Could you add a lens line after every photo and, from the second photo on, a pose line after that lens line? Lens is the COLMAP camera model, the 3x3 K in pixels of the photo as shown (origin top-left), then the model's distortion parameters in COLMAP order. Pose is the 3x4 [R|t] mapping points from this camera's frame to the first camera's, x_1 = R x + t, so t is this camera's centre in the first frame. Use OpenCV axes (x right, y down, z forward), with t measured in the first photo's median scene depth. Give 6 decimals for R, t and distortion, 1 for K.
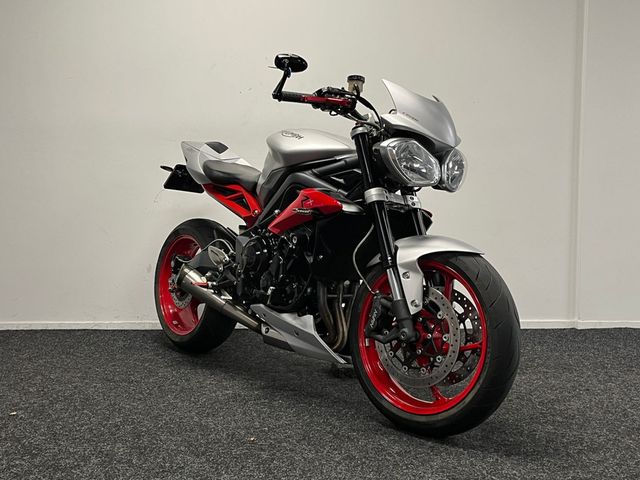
lens RADIAL K [[659.0, 0, 320.8], [0, 659.0, 241.5], [0, 0, 1]] dist [0.127834, 0.000000]
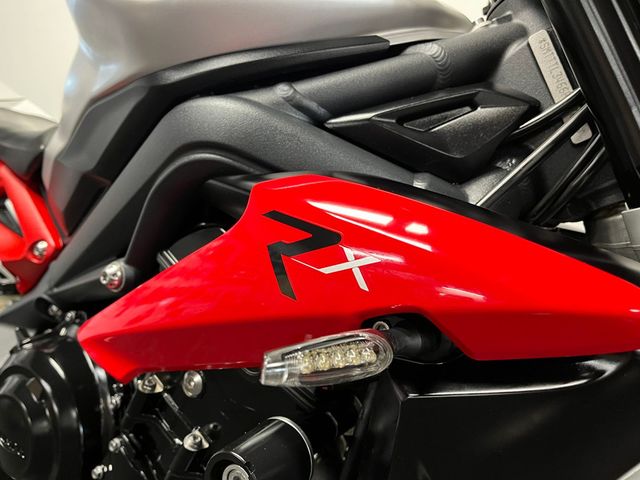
lens RADIAL K [[488.5, 0, 338.3], [0, 488.5, 245.5], [0, 0, 1]] dist [0.039792, -0.044627]
pose [[0.940024, -0.054316, 0.336755, -0.052020], [0.023647, 0.995242, 0.094516, -0.072232], [-0.340286, -0.080884, 0.936837, 0.839877]]
